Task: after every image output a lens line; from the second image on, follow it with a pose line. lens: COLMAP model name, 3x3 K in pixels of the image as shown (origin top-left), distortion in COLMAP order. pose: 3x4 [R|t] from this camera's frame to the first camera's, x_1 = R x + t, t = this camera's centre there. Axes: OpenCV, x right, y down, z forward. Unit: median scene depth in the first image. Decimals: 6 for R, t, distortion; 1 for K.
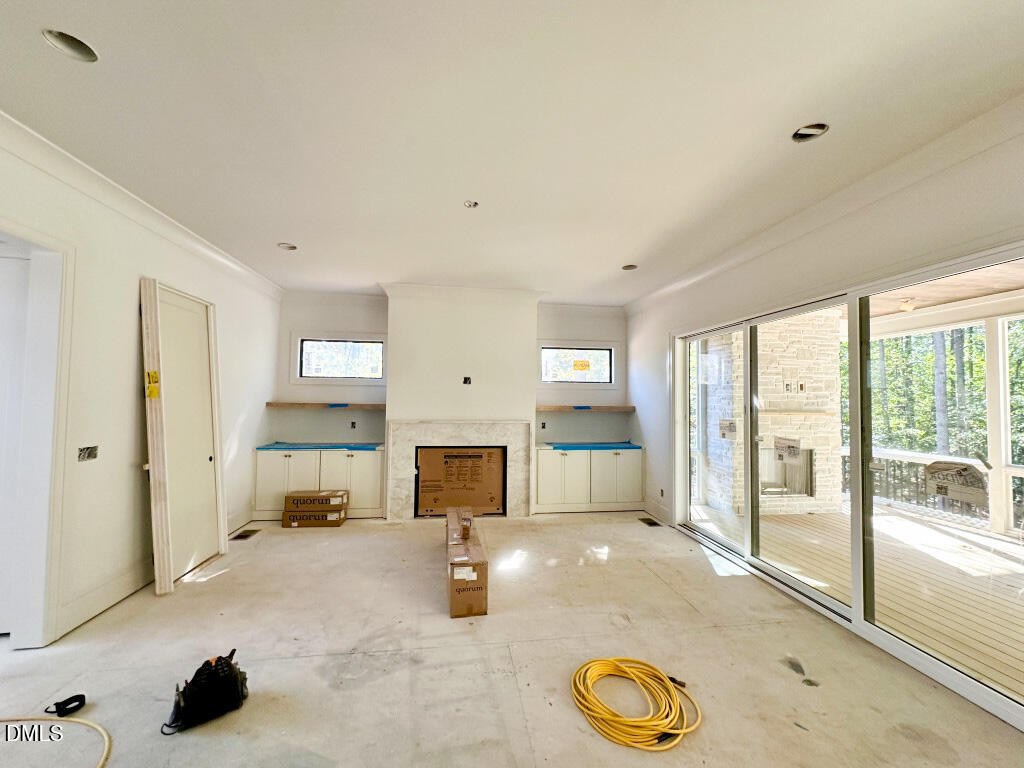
lens RADIAL K [[410.3, 0, 512.6], [0, 410.3, 383.1], [0, 0, 1]] dist [-0.001575, -0.000008]
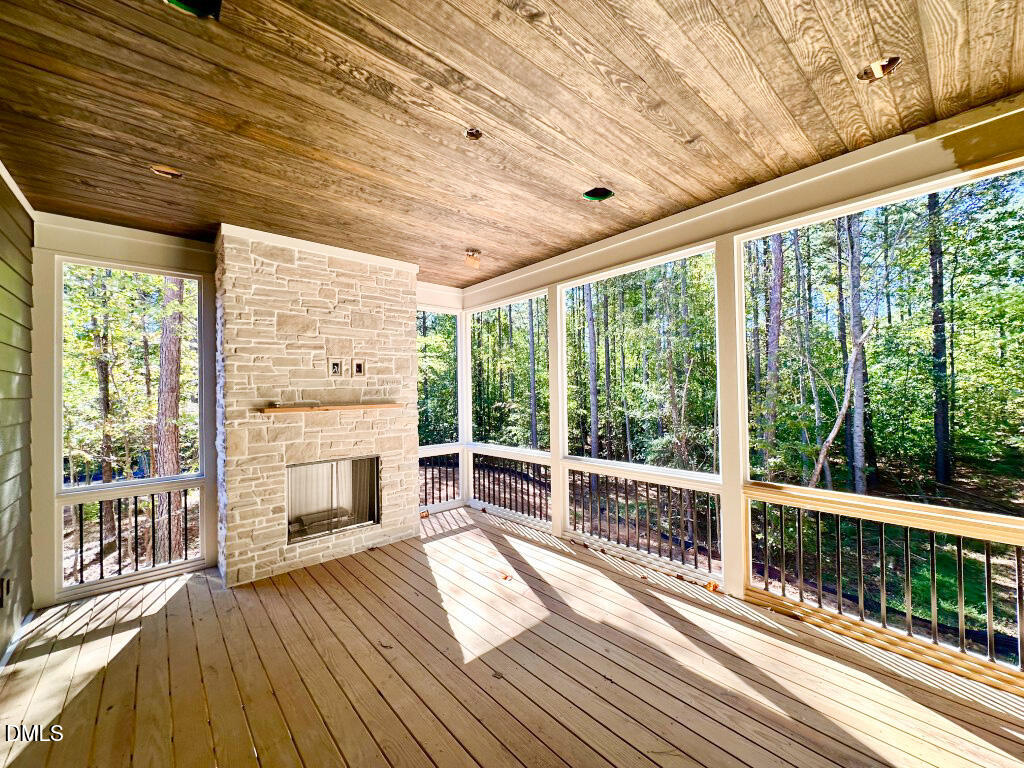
lens RADIAL K [[410.3, 0, 510.5], [0, 410.3, 385.0], [0, 0, 1]] dist [-0.001575, -0.000008]
pose [[0.838987, -0.020471, 0.543766, 0.543766], [0.008887, 0.999674, 0.023923, 0.023873], [-0.544079, -0.015239, 0.838896, 0.286000]]
